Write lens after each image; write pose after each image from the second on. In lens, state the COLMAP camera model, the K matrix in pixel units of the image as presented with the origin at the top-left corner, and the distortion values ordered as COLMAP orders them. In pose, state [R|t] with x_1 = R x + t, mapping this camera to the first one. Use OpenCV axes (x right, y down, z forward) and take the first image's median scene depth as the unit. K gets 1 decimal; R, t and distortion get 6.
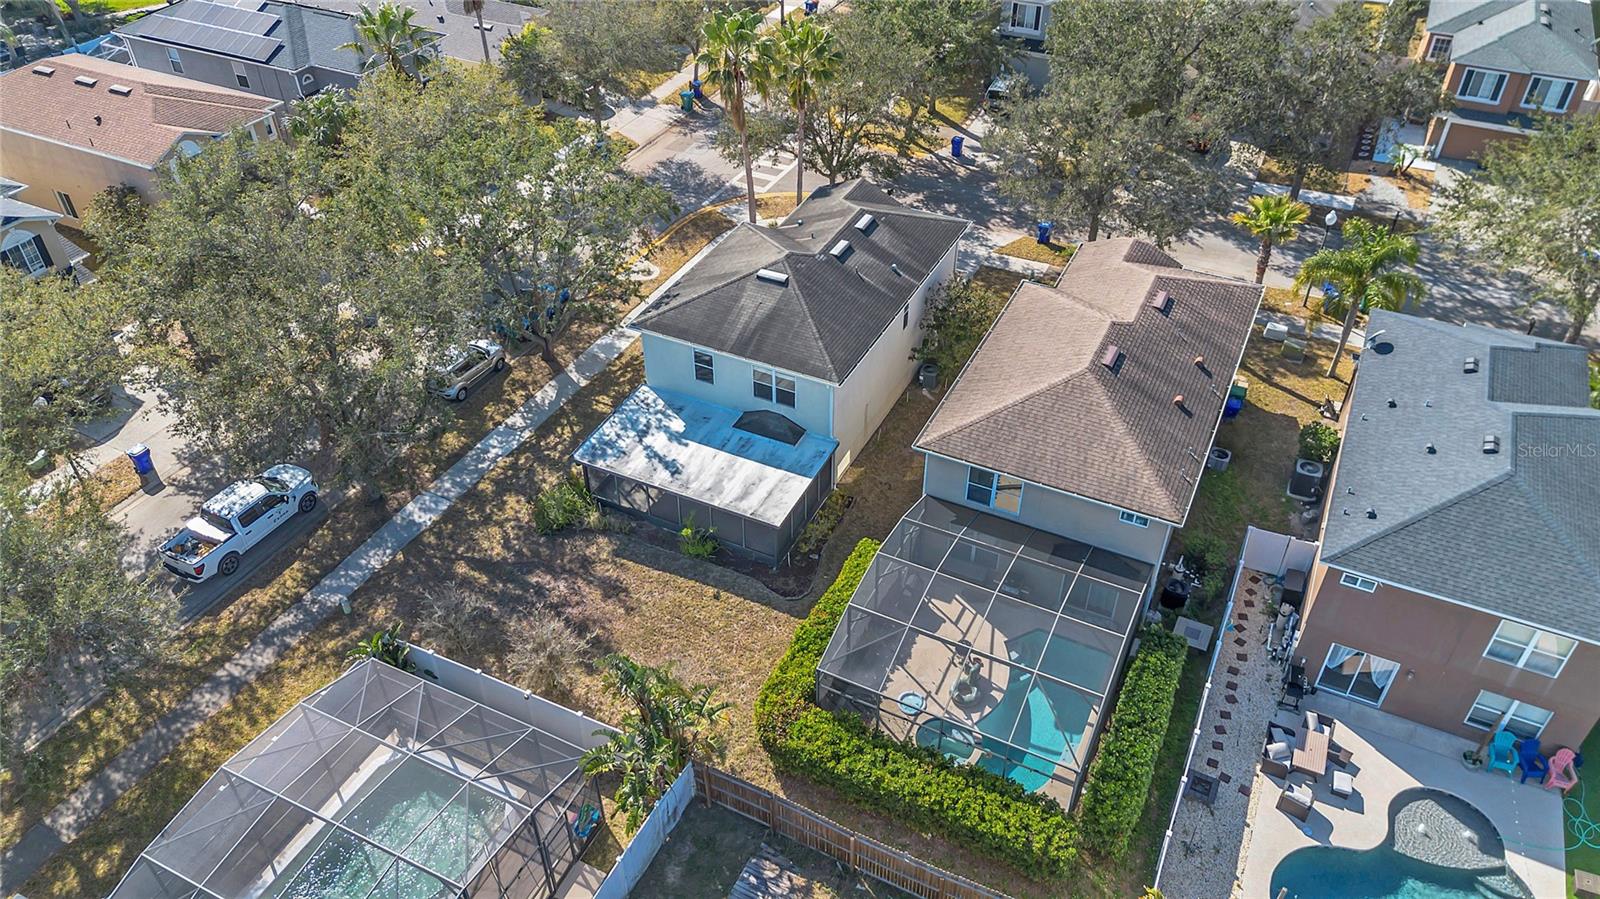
lens RADIAL K [[1120.7, 0, 779.6], [0, 1120.7, 448.6], [0, 0, 1]] dist [0.010419, 0.003498]
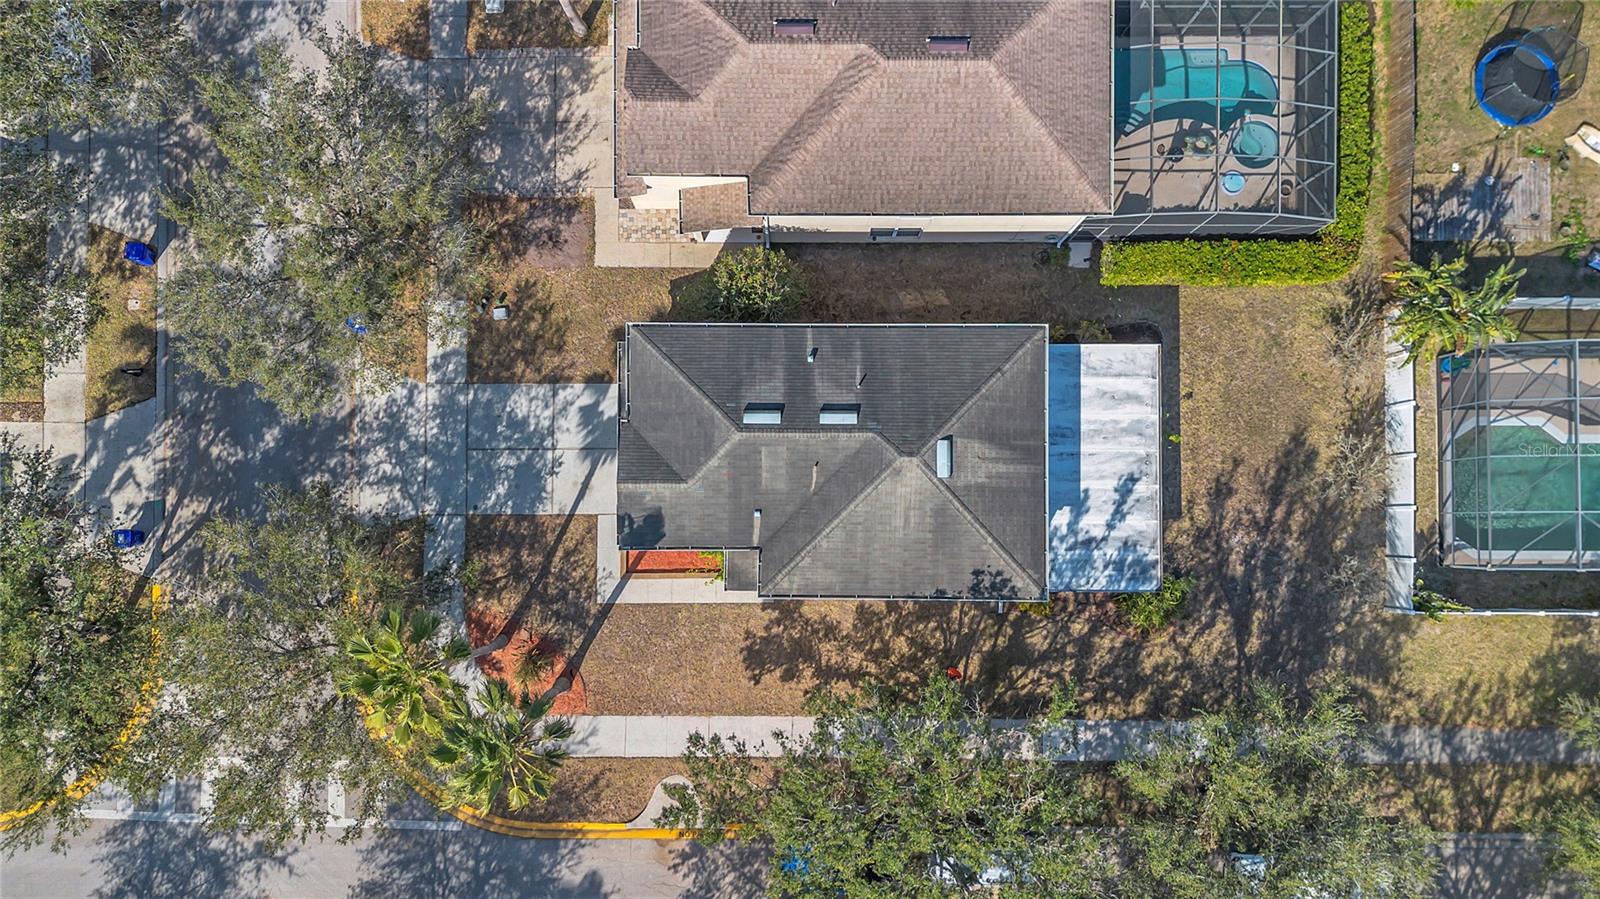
lens RADIAL K [[1180.7, 0, 801.2], [0, 1180.7, 510.1], [0, 0, 1]] dist [0.001411, -0.006472]
pose [[-0.447607, -0.893944, 0.022614, -0.012508], [0.574318, -0.267999, 0.773522, -0.919677], [-0.685425, 0.359222, 0.633366, 0.547657]]
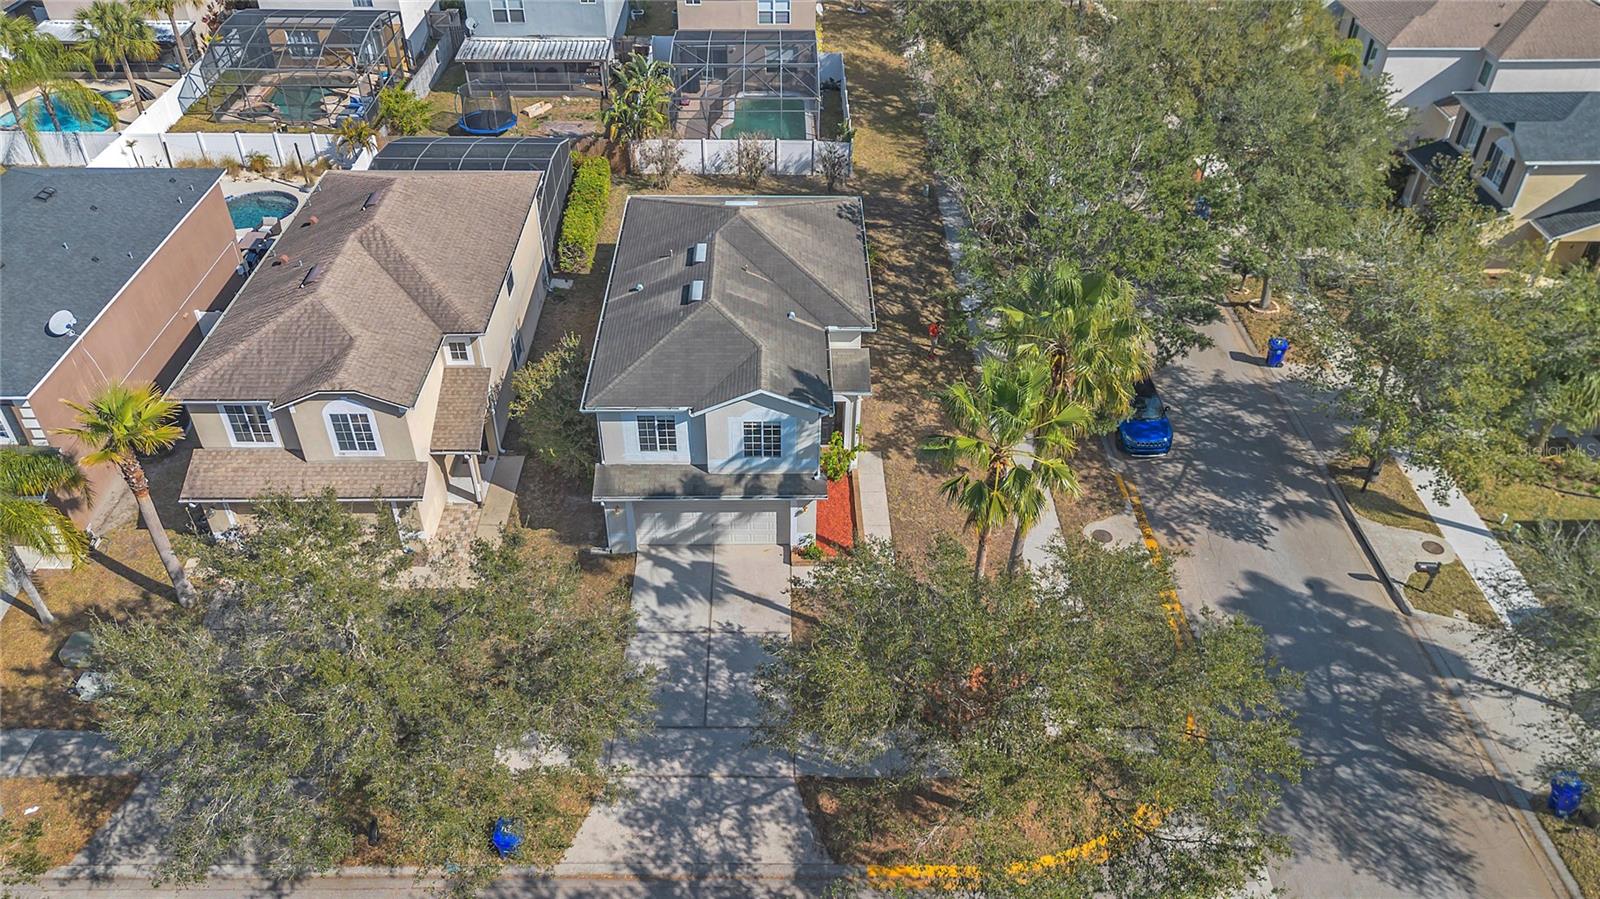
lens RADIAL K [[1120.7, 0, 779.6], [0, 1120.7, 448.6], [0, 0, 1]] dist [0.010419, 0.003498]
pose [[-0.891236, 0.285547, -0.352366, 0.361698], [-0.287454, 0.245313, 0.925847, -1.002200], [0.350812, 0.926437, -0.136550, 1.360226]]
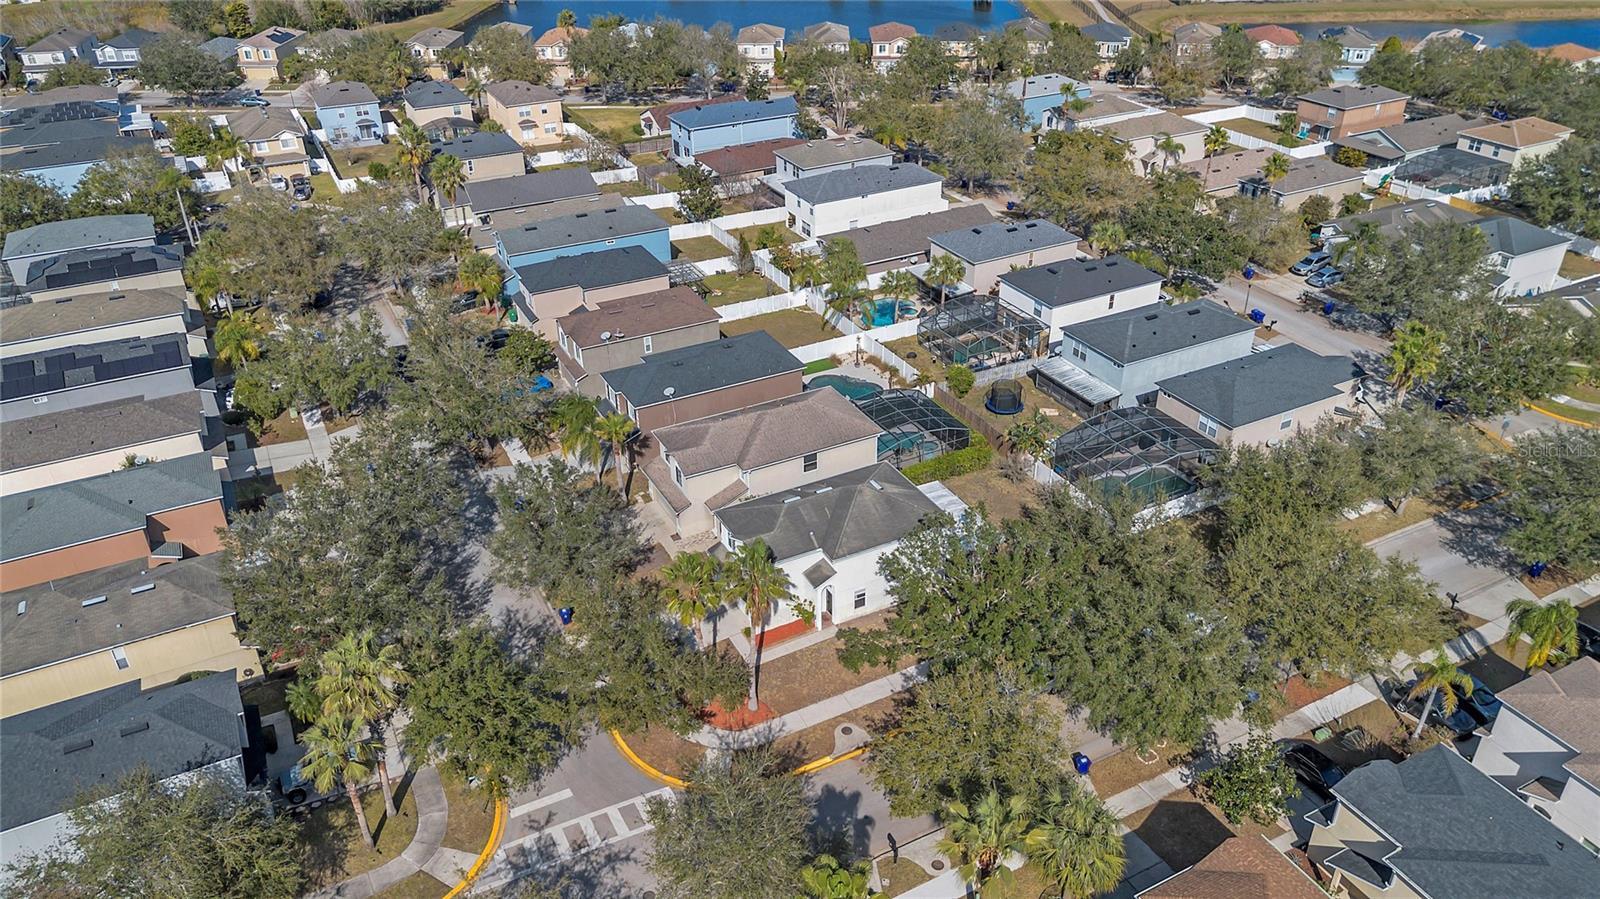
lens RADIAL K [[1120.7, 0, 779.6], [0, 1120.7, 448.6], [0, 0, 1]] dist [0.010419, 0.003498]
pose [[-0.806015, -0.289667, 0.516172, -0.798013], [0.389068, 0.397909, 0.830840, -1.757045], [-0.446056, 0.870495, -0.208021, 1.416387]]
